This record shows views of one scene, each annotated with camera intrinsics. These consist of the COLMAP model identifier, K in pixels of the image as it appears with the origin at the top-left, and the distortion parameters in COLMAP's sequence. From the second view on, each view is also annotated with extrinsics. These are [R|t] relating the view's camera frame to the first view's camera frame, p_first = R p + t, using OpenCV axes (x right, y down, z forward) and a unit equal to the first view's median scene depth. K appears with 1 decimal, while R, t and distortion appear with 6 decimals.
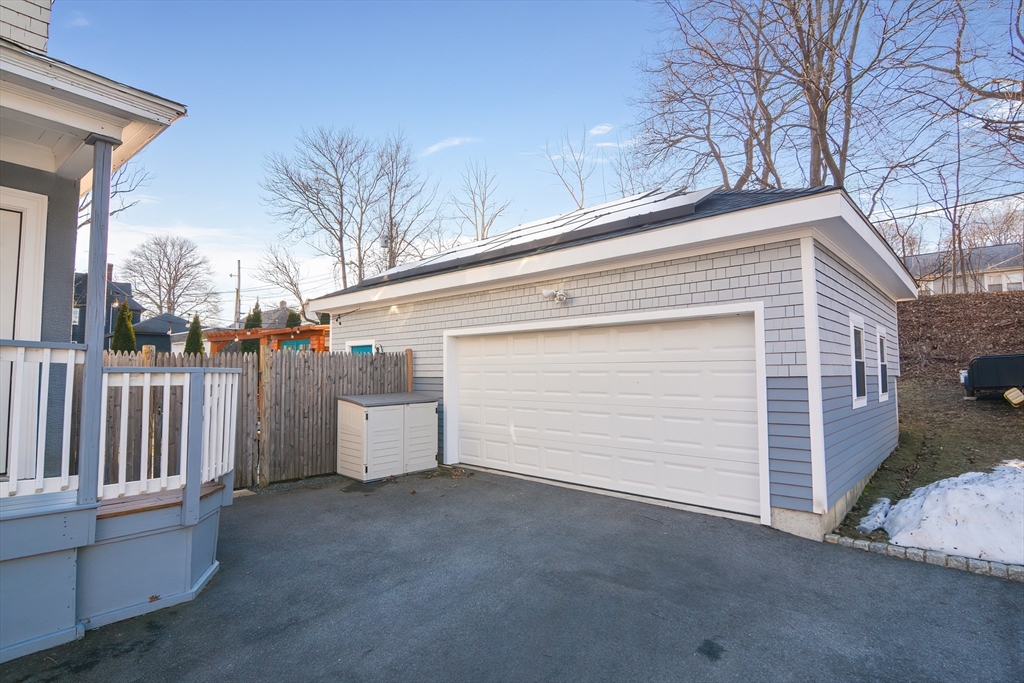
lens RADIAL K [[501.8, 0, 510.5], [0, 501.8, 343.6], [0, 0, 1]] dist [-0.003112, -0.011112]
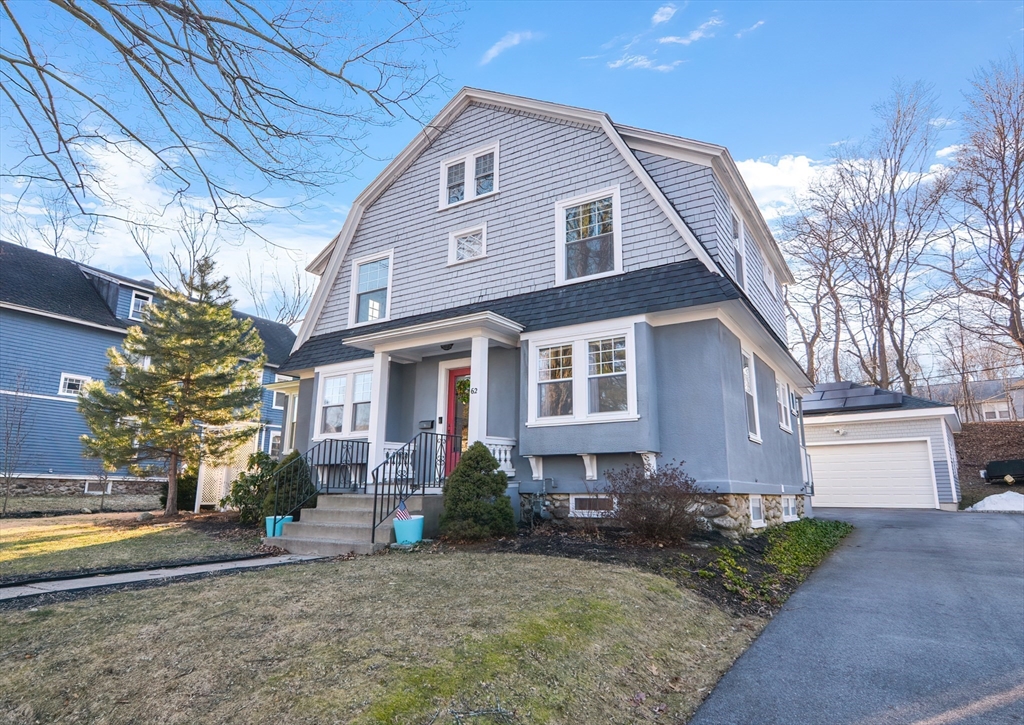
lens RADIAL K [[616.2, 0, 512.0], [0, 616.2, 362.5], [0, 0, 1]] dist [-0.005740, -0.002230]
pose [[0.993156, 0.026038, 0.113854, -1.554457], [-0.007844, 0.987501, -0.157416, 0.049744], [-0.116530, 0.155446, 0.980947, -1.551898]]
